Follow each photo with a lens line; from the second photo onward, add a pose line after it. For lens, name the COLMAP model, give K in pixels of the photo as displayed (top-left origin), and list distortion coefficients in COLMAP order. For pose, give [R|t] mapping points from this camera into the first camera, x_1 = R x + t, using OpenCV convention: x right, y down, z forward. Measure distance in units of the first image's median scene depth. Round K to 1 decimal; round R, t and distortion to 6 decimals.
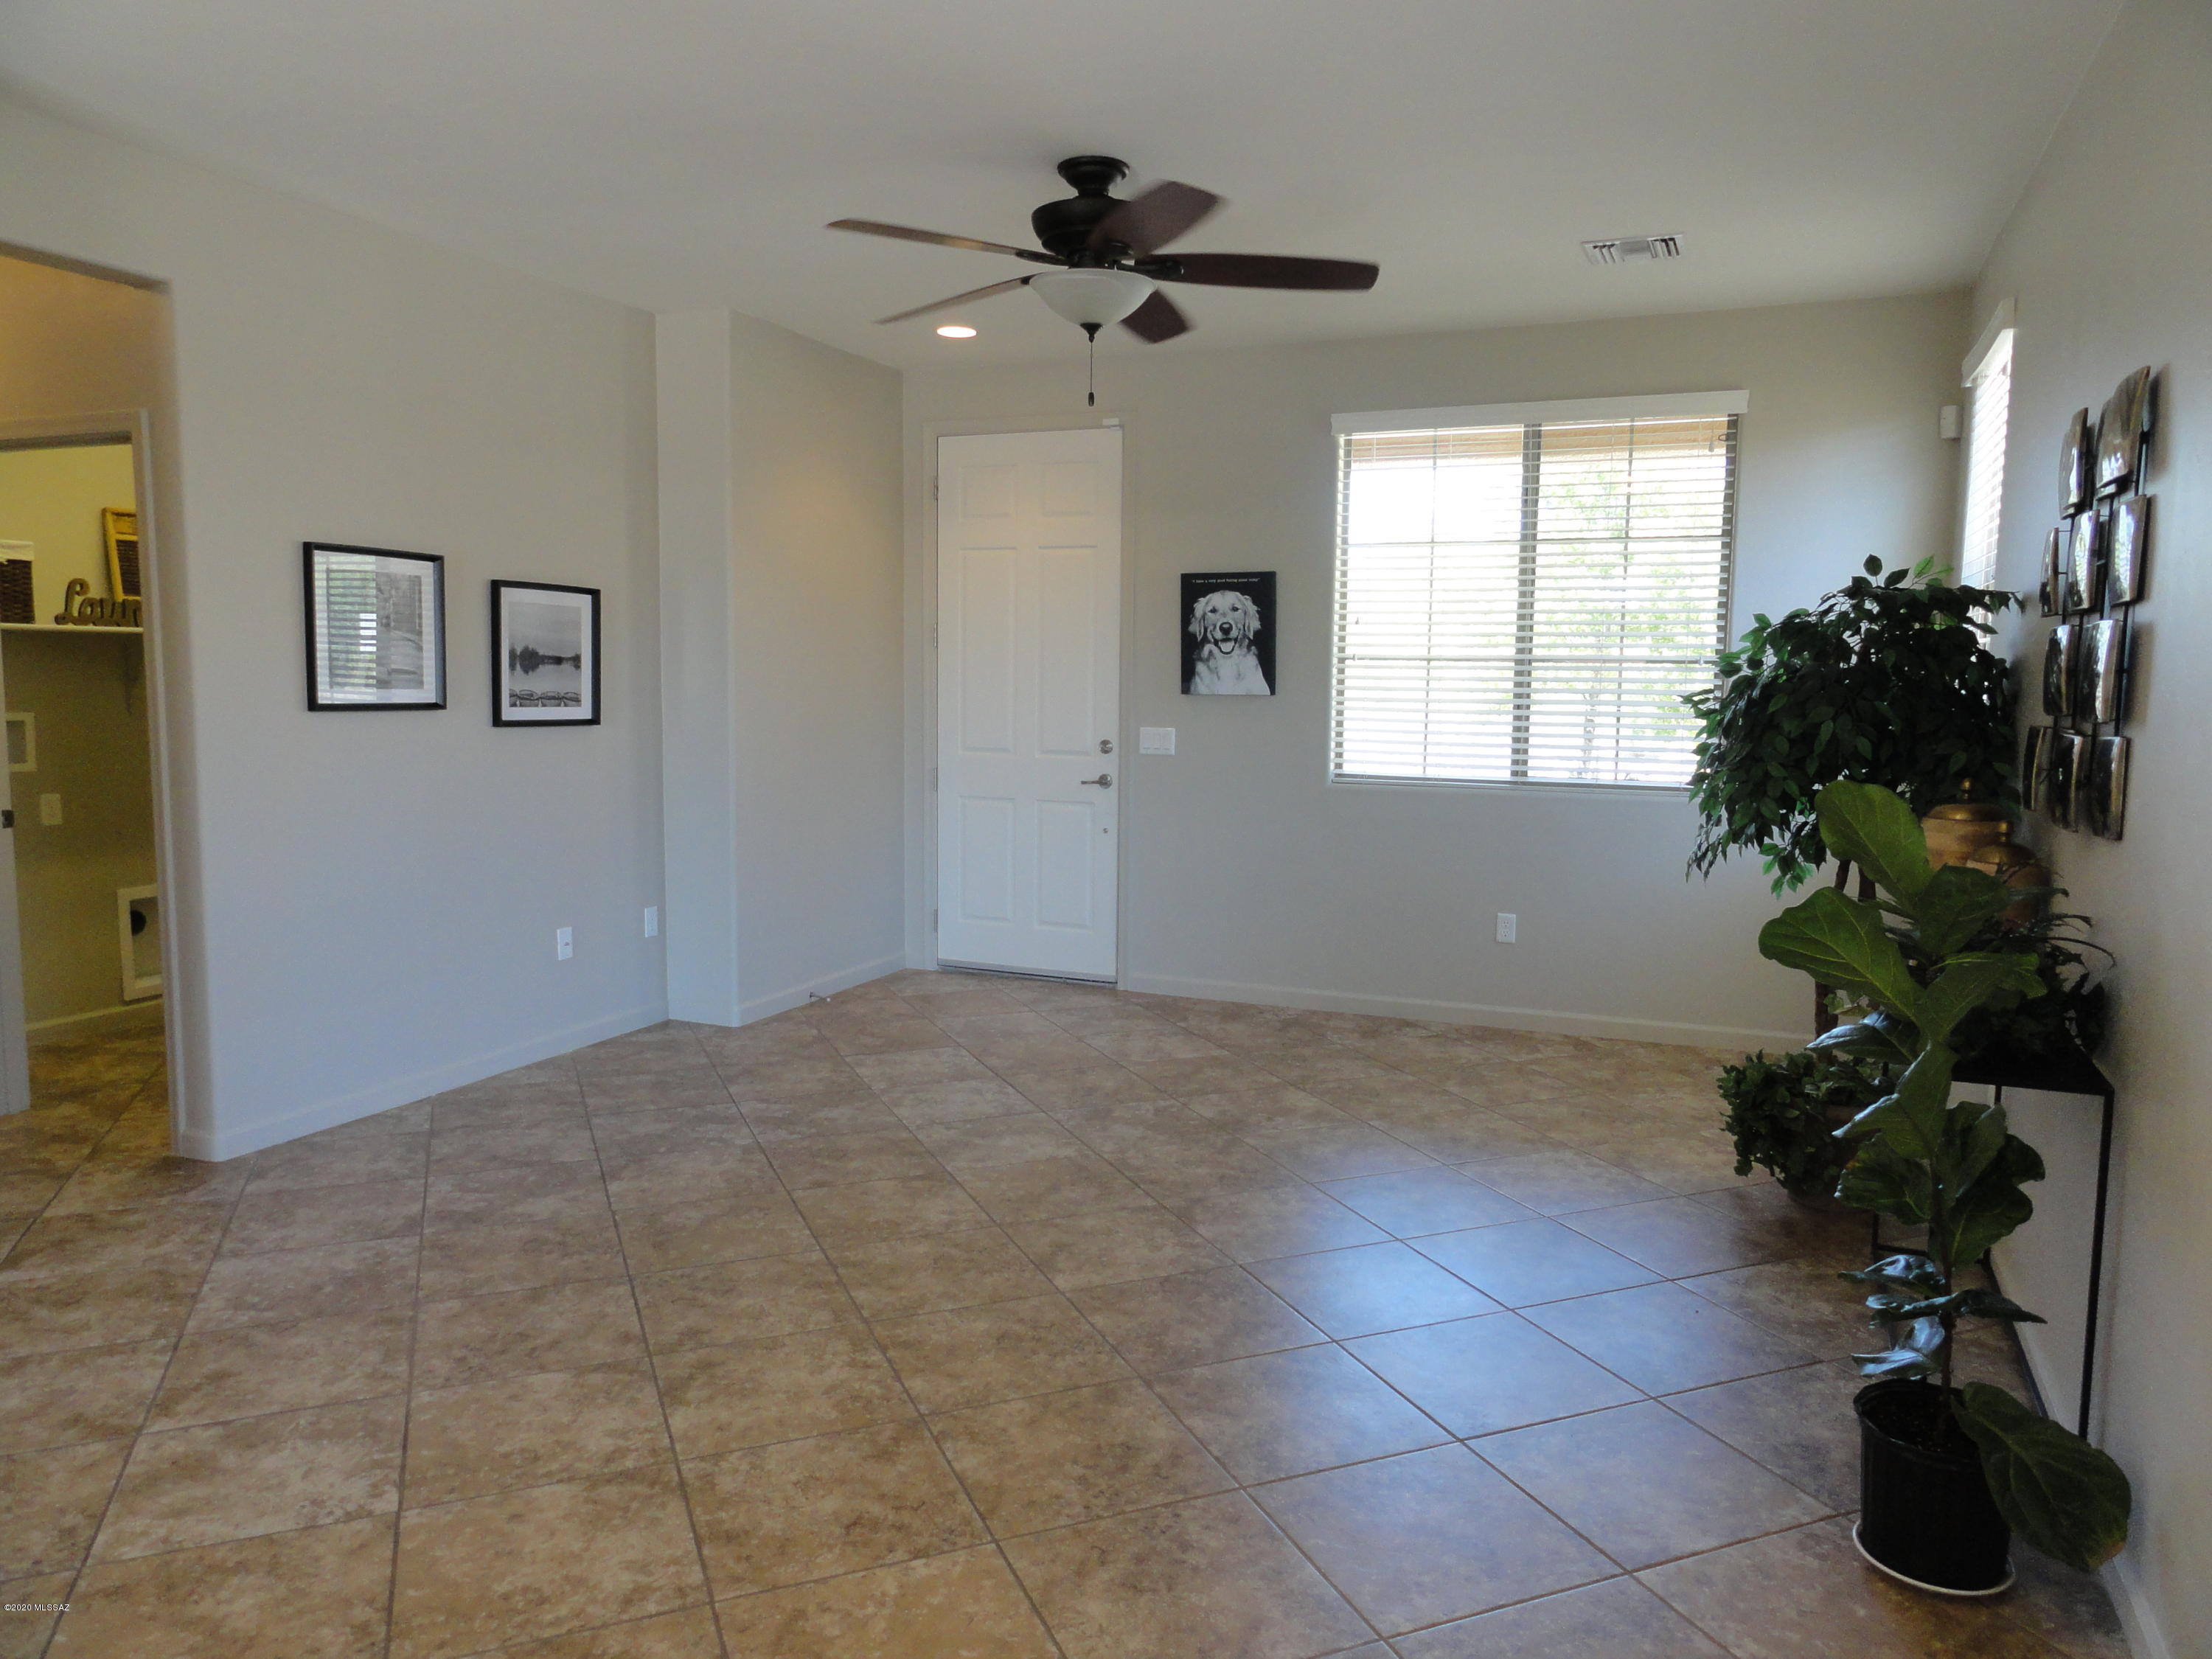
lens RADIAL K [[1545.4, 0, 1106.0], [0, 1545.4, 829.5], [0, 0, 1]] dist [-0.002894, 0.004565]
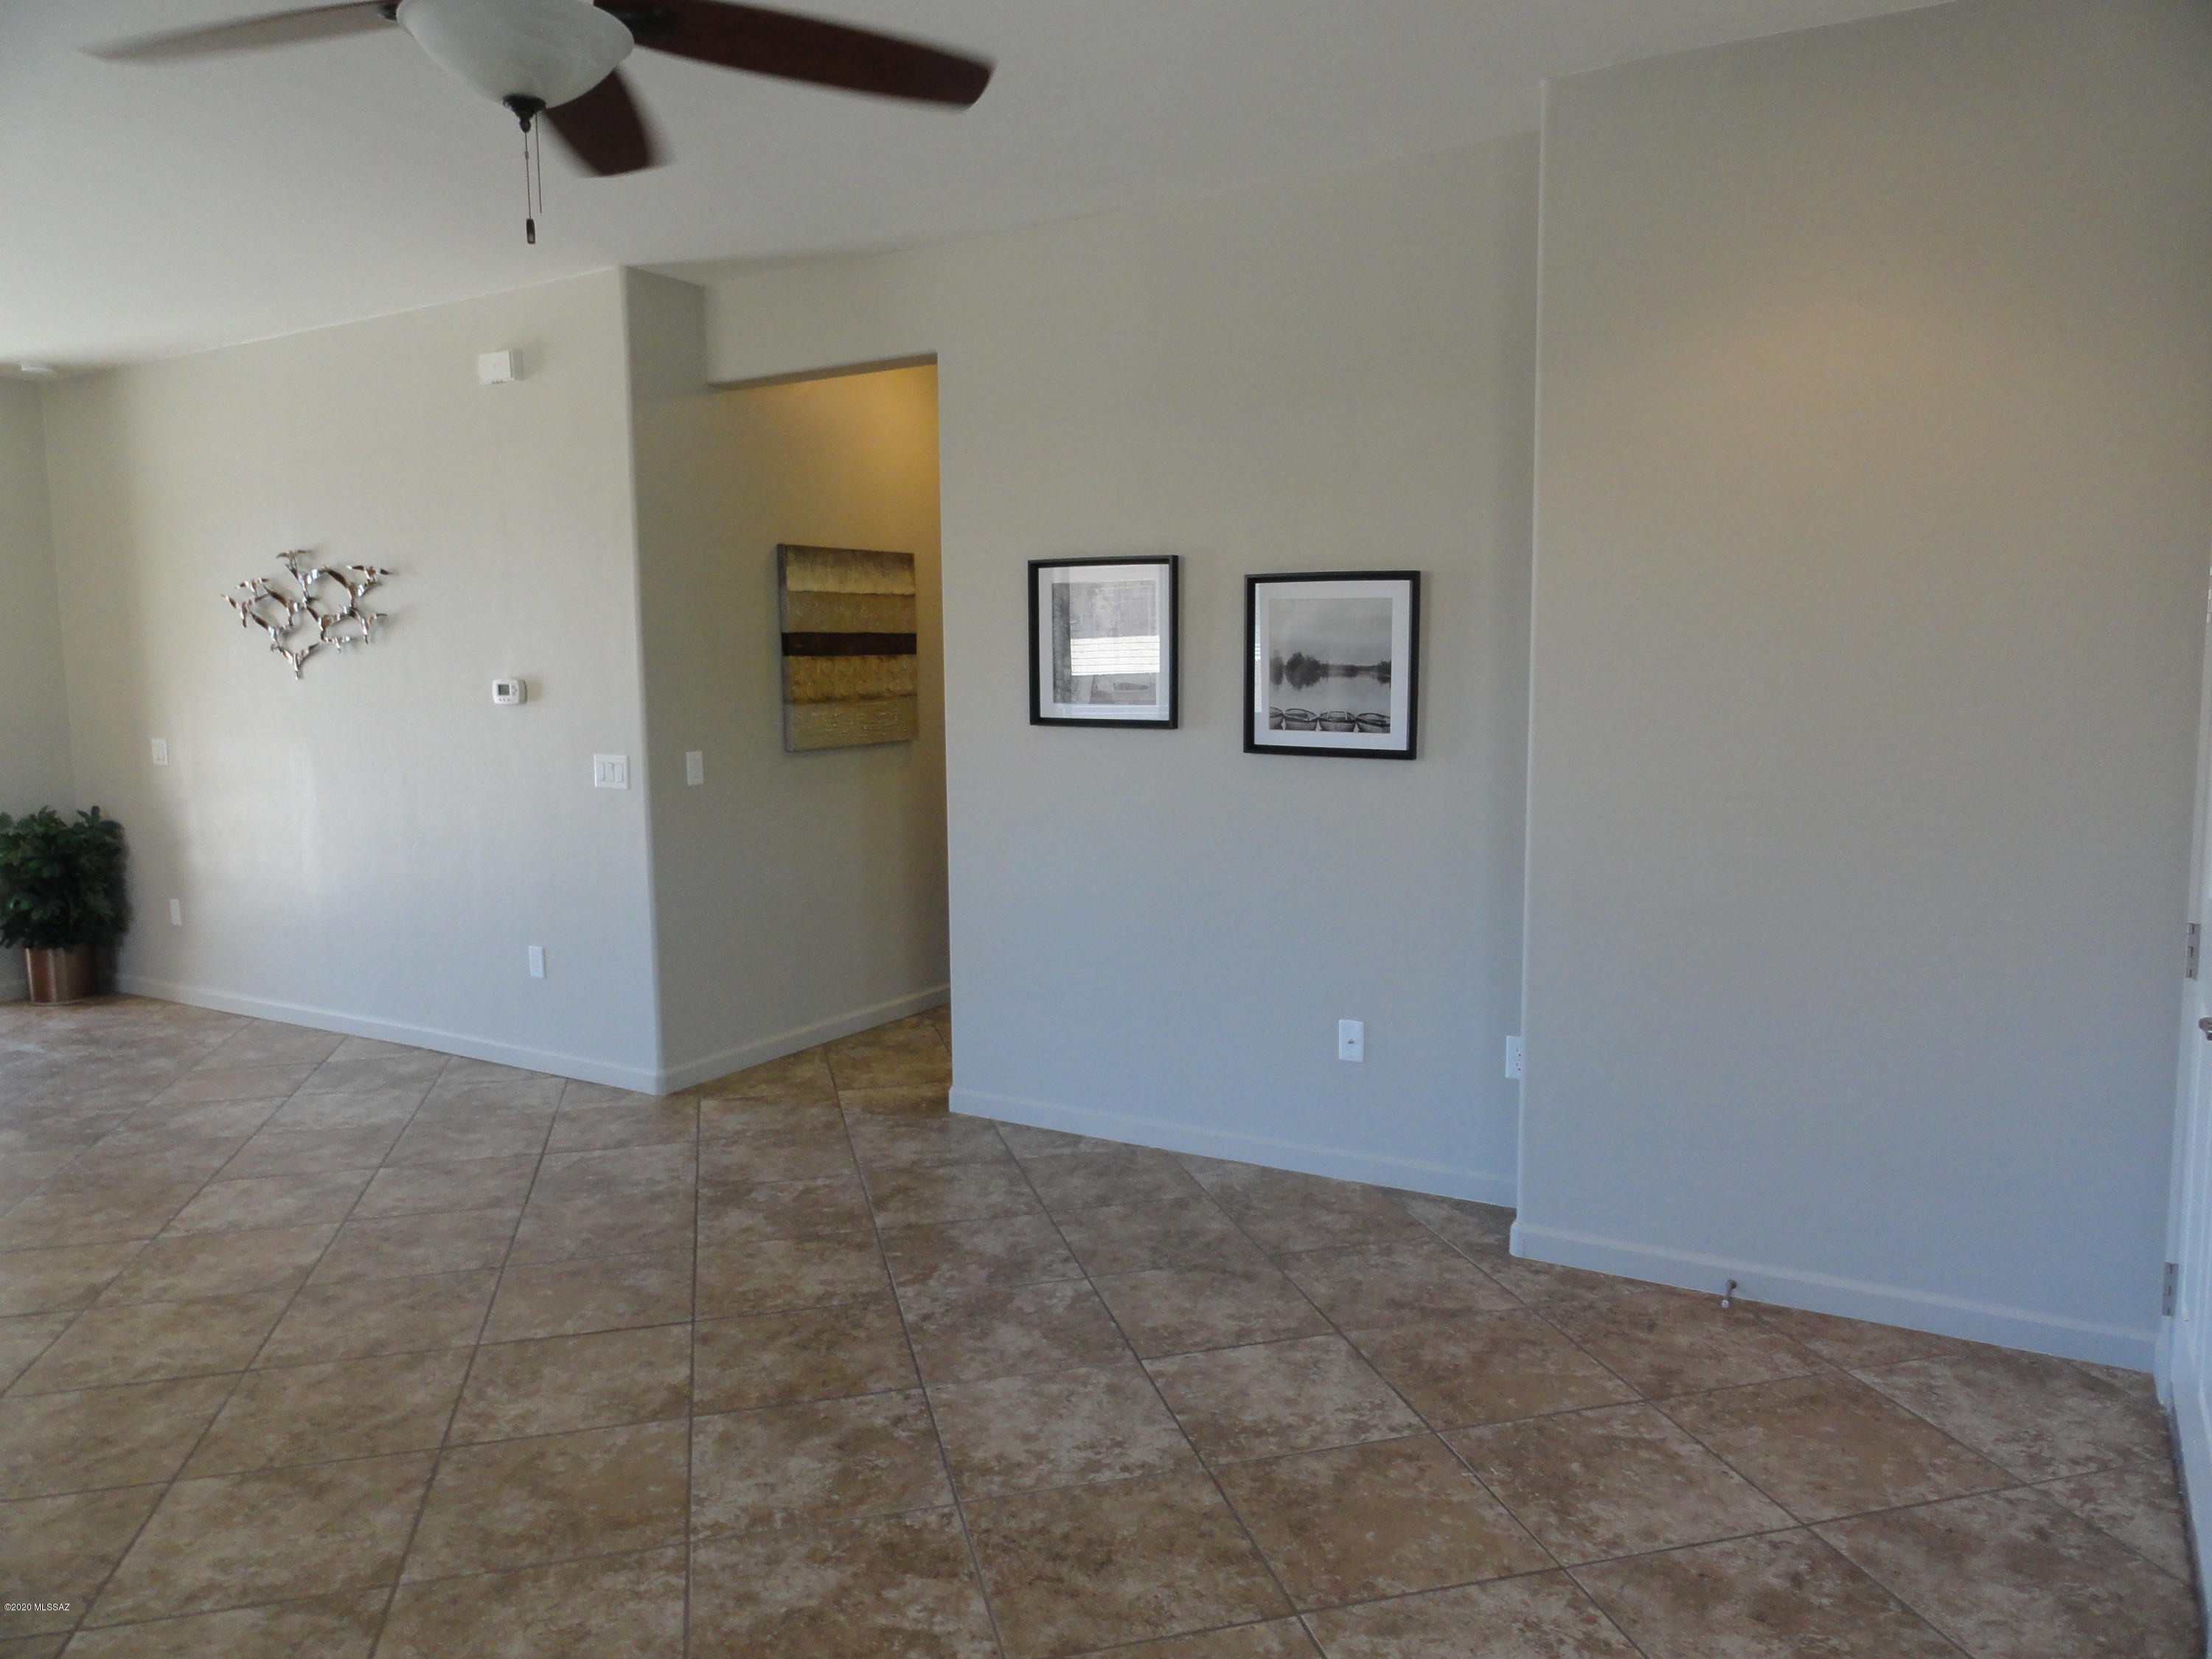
lens RADIAL K [[1545.4, 0, 1106.0], [0, 1545.4, 829.5], [0, 0, 1]] dist [-0.002894, 0.004565]
pose [[-0.139716, 0.098687, -0.985261, 0.441539], [-0.096008, 0.988983, 0.112675, -0.112268], [0.985526, 0.110336, -0.128702, 1.041515]]
